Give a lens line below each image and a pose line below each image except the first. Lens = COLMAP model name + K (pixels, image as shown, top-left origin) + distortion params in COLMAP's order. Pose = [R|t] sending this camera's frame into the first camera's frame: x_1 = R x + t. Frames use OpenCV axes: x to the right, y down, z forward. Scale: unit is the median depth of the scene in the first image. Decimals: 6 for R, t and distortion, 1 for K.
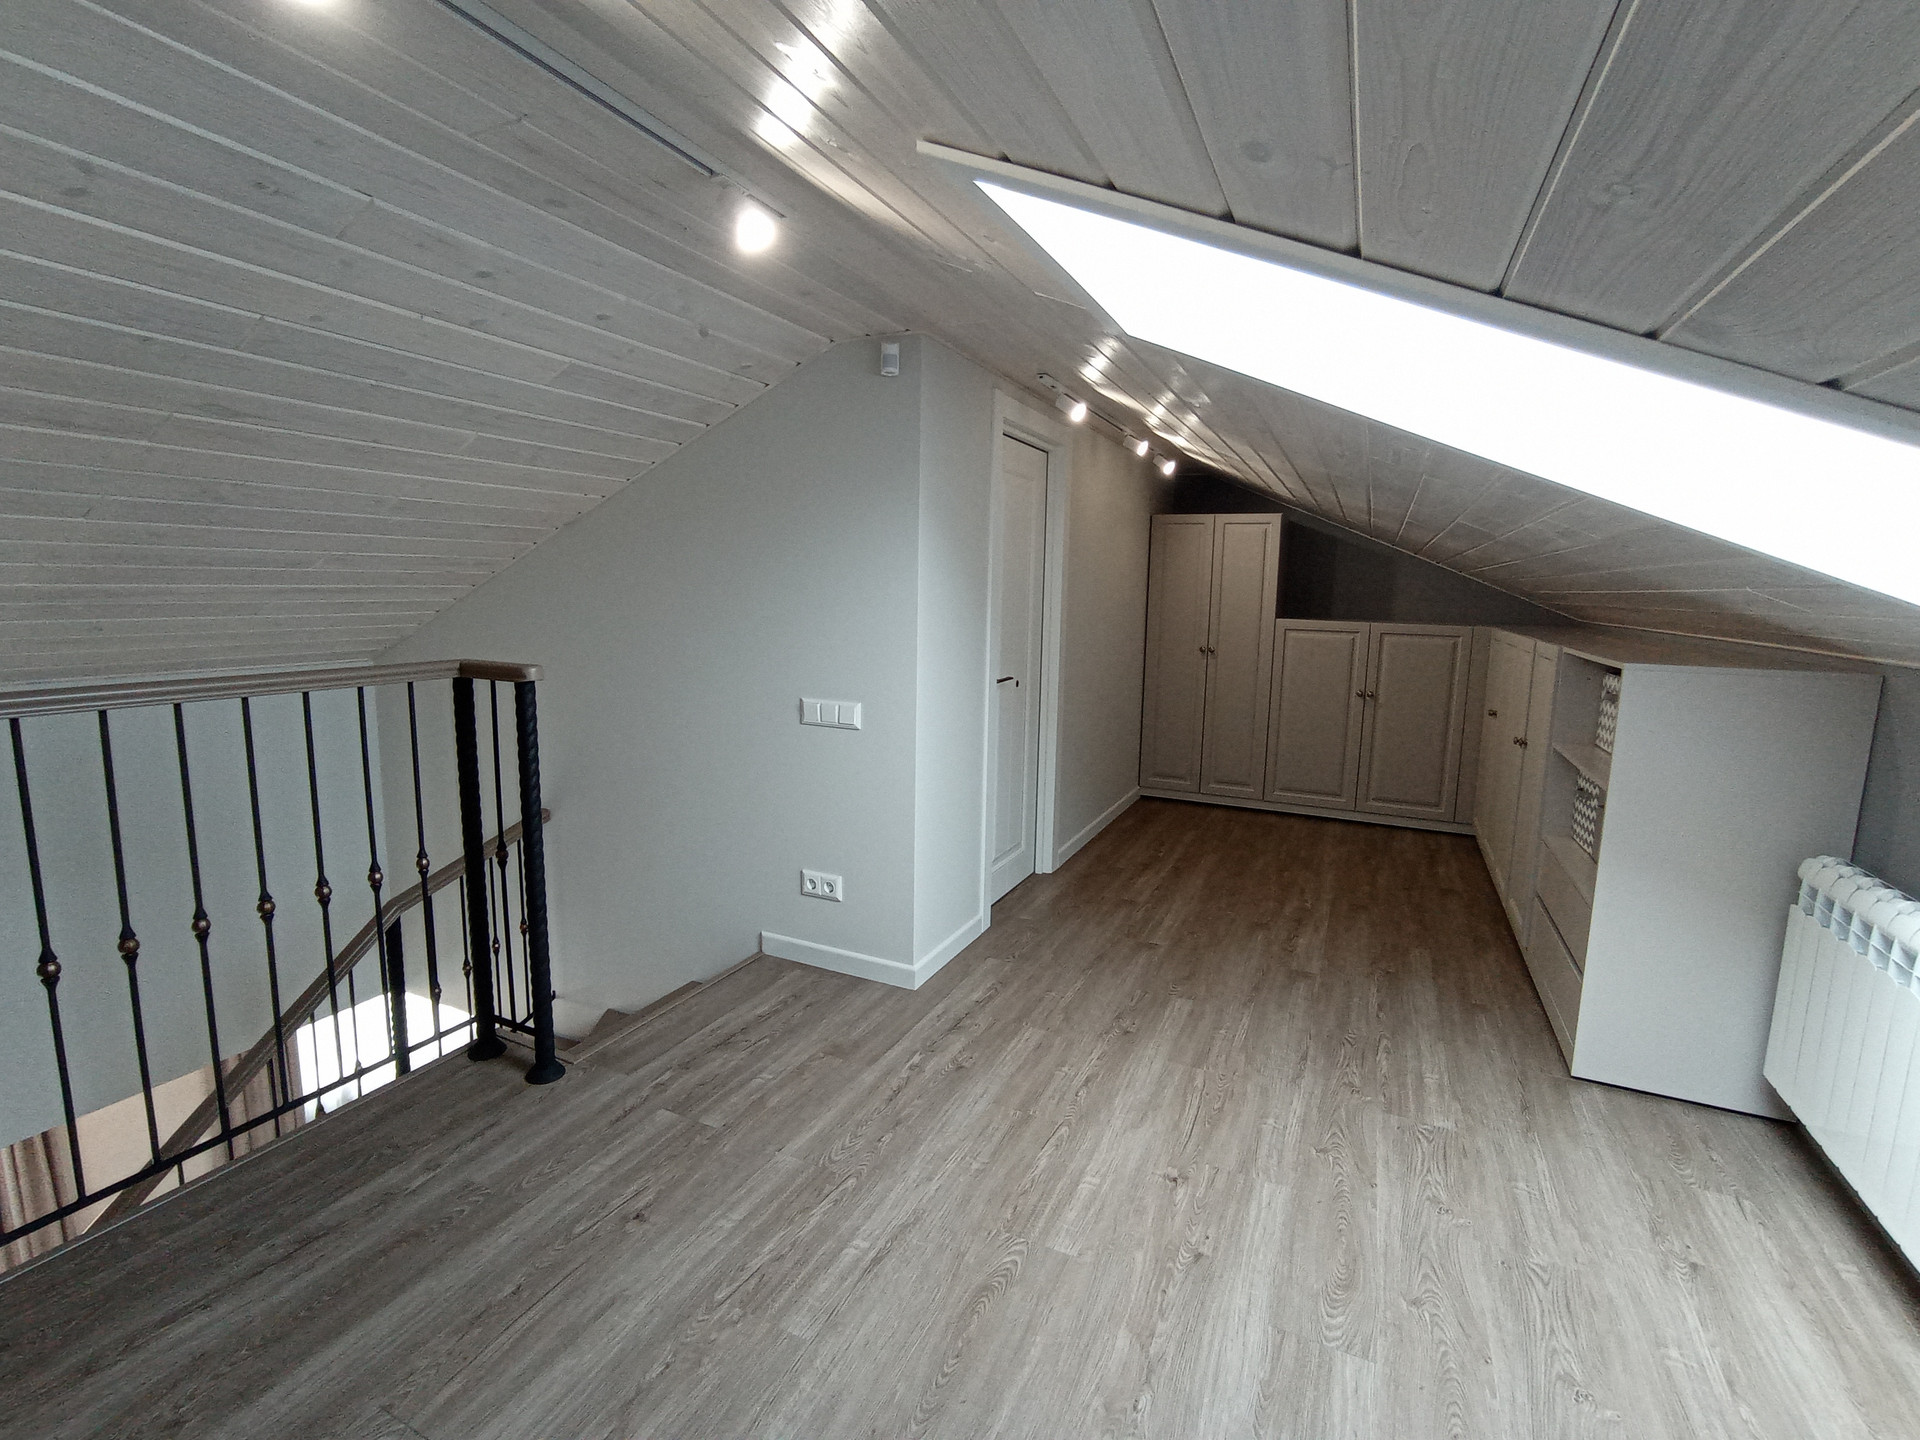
lens RADIAL K [[862.1, 0, 966.4], [0, 862.1, 709.3], [0, 0, 1]] dist [-0.028857, 0.006172]
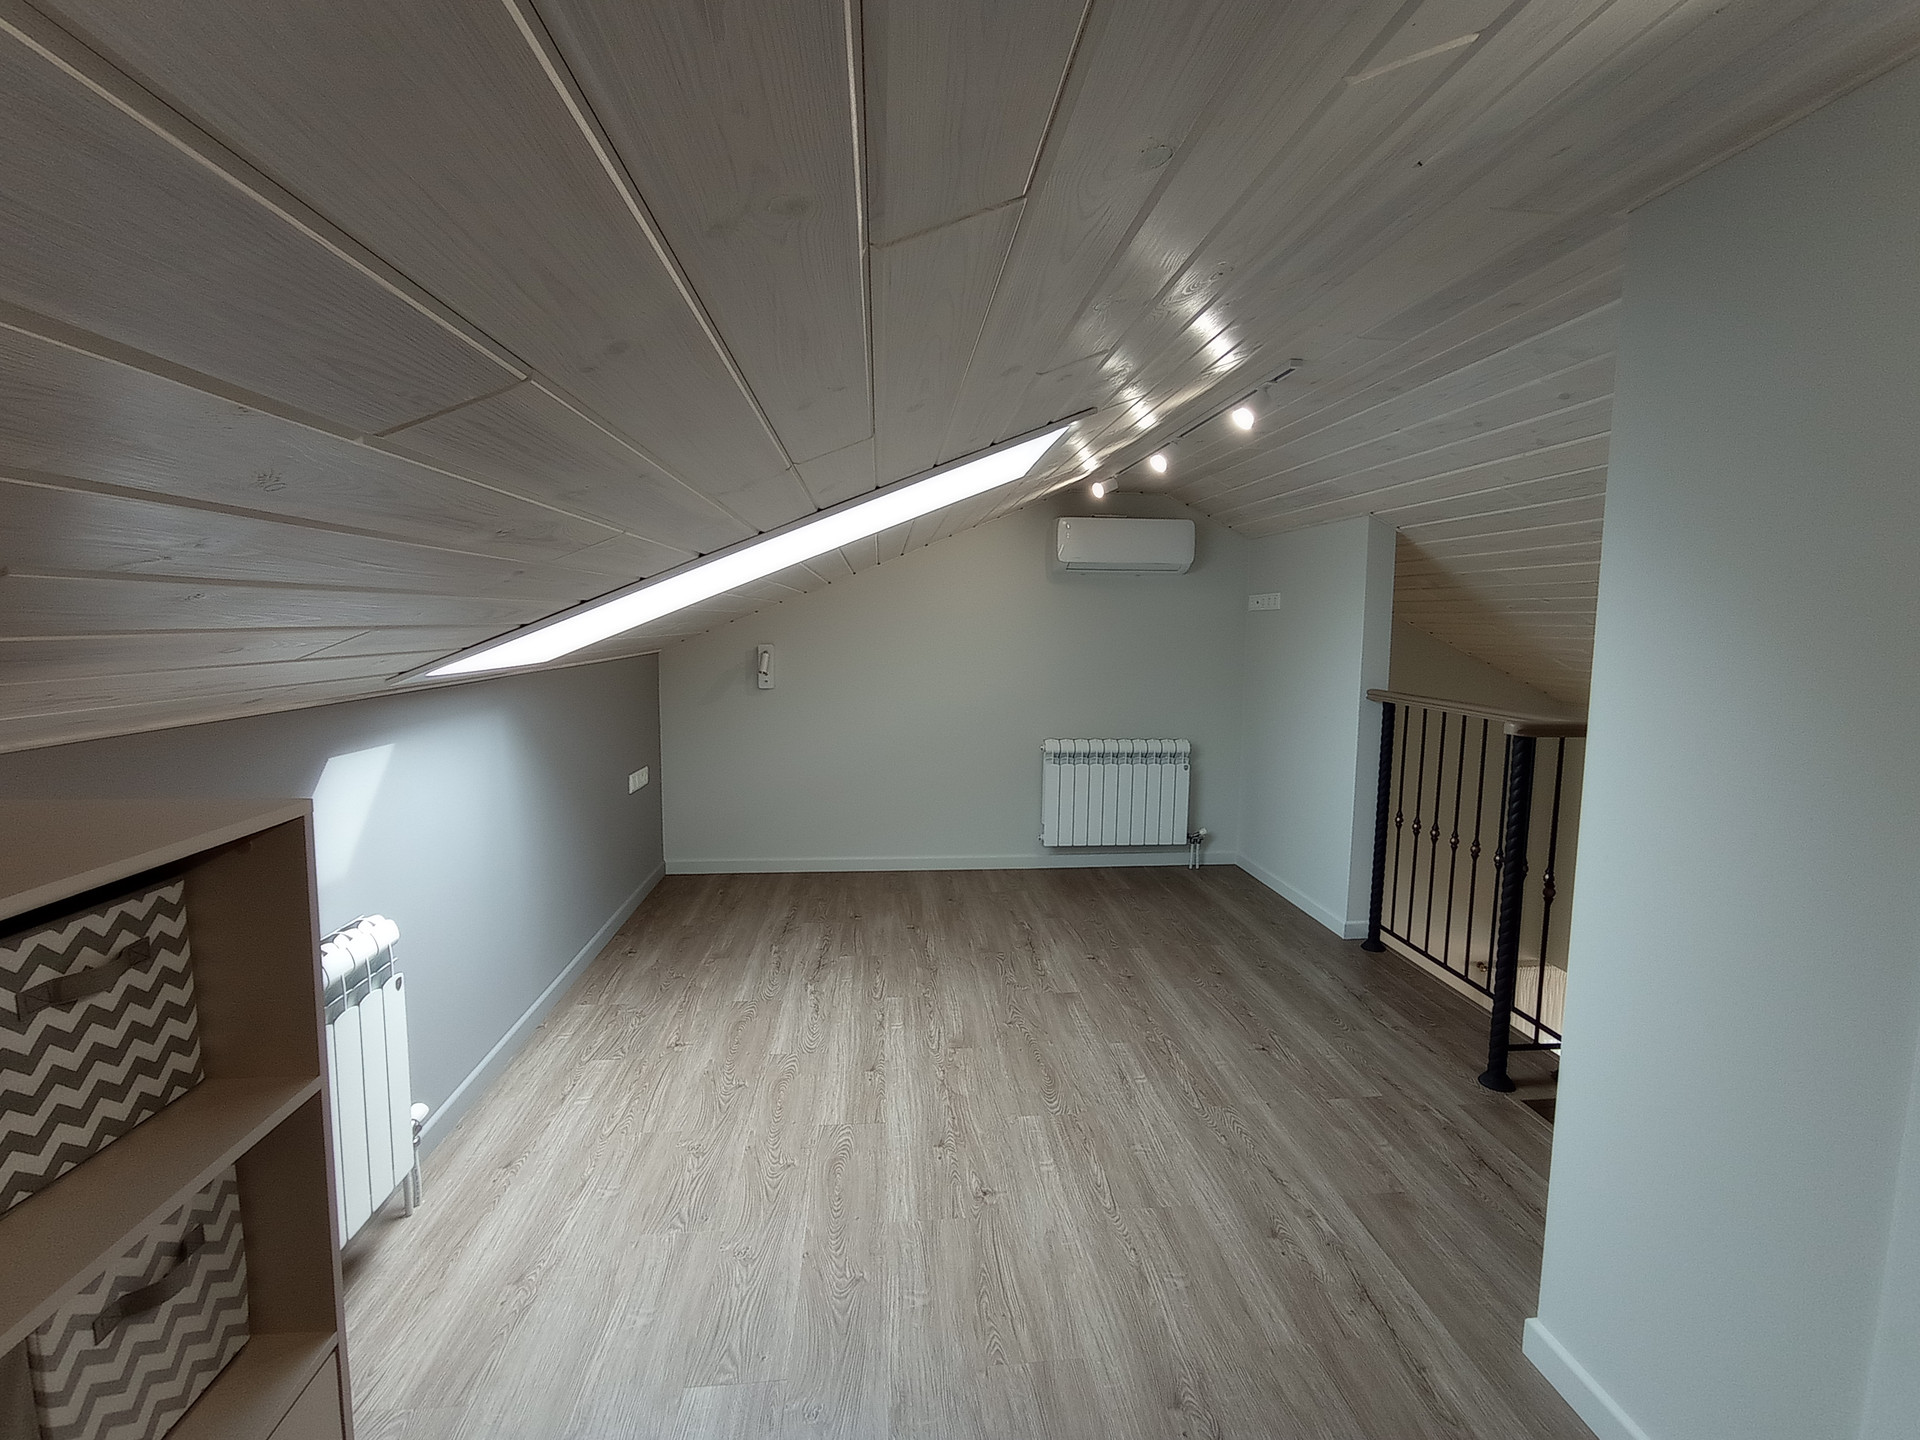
lens RADIAL K [[862.1, 0, 992.4], [0, 862.1, 710.9], [0, 0, 1]] dist [-0.028857, 0.006172]
pose [[-0.842532, 0.025400, -0.538047, 0.757000], [-0.105274, 0.971859, 0.210729, -0.249440], [0.528259, 0.234189, -0.816149, 1.650299]]
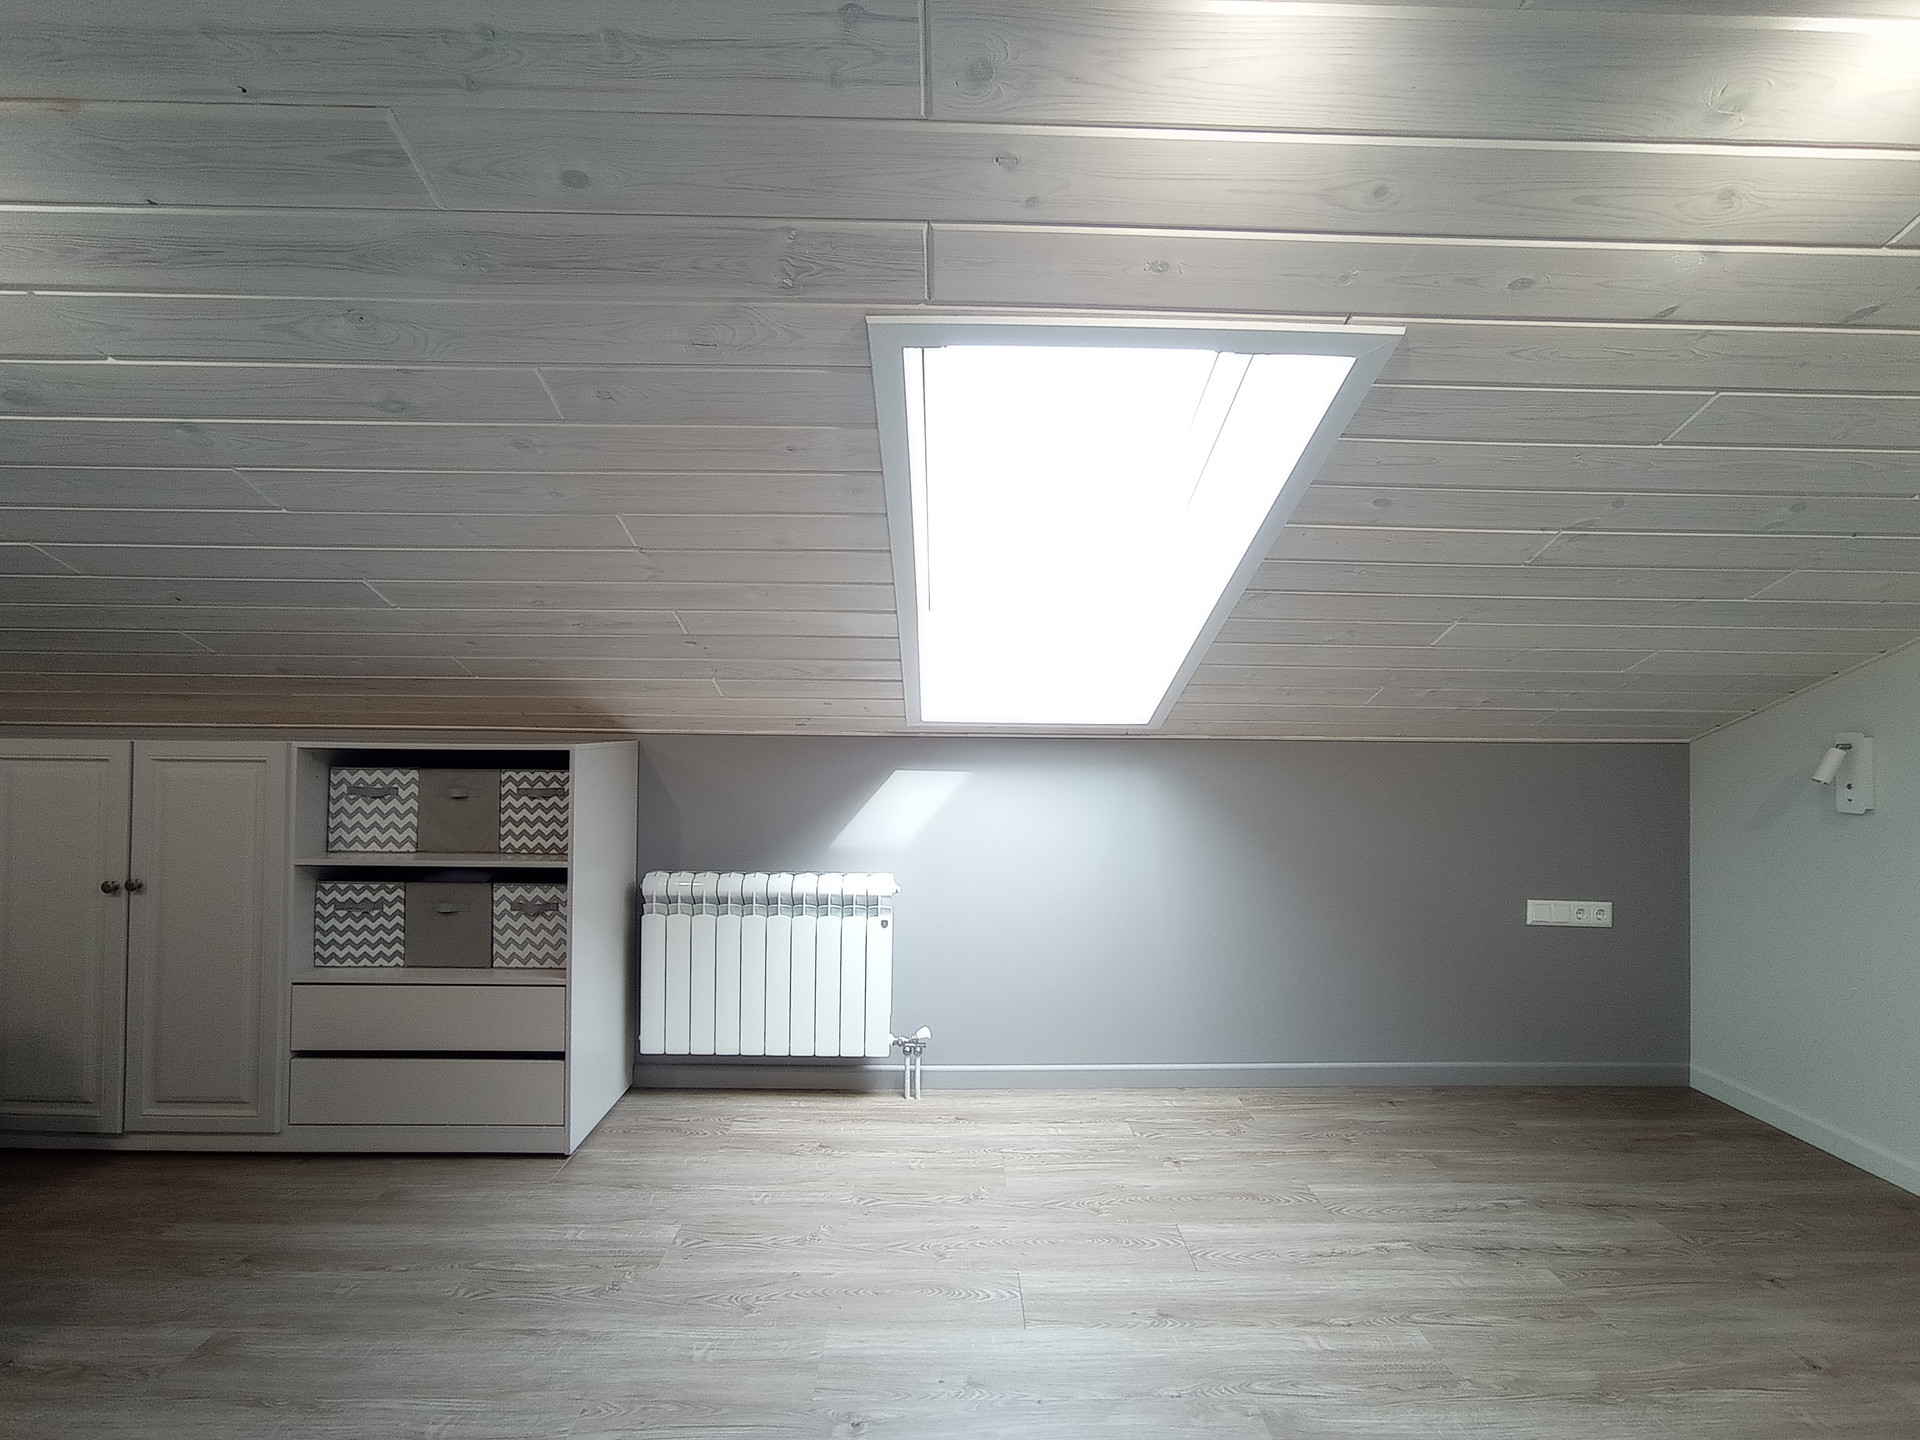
lens RADIAL K [[862.1, 0, 960.6], [0, 862.1, 712.8], [0, 0, 1]] dist [-0.028857, 0.006172]
pose [[-0.452672, -0.014922, 0.891552, -0.452249], [0.104502, 0.992082, 0.069664, -0.129144], [-0.885532, 0.124704, -0.447529, 1.120949]]
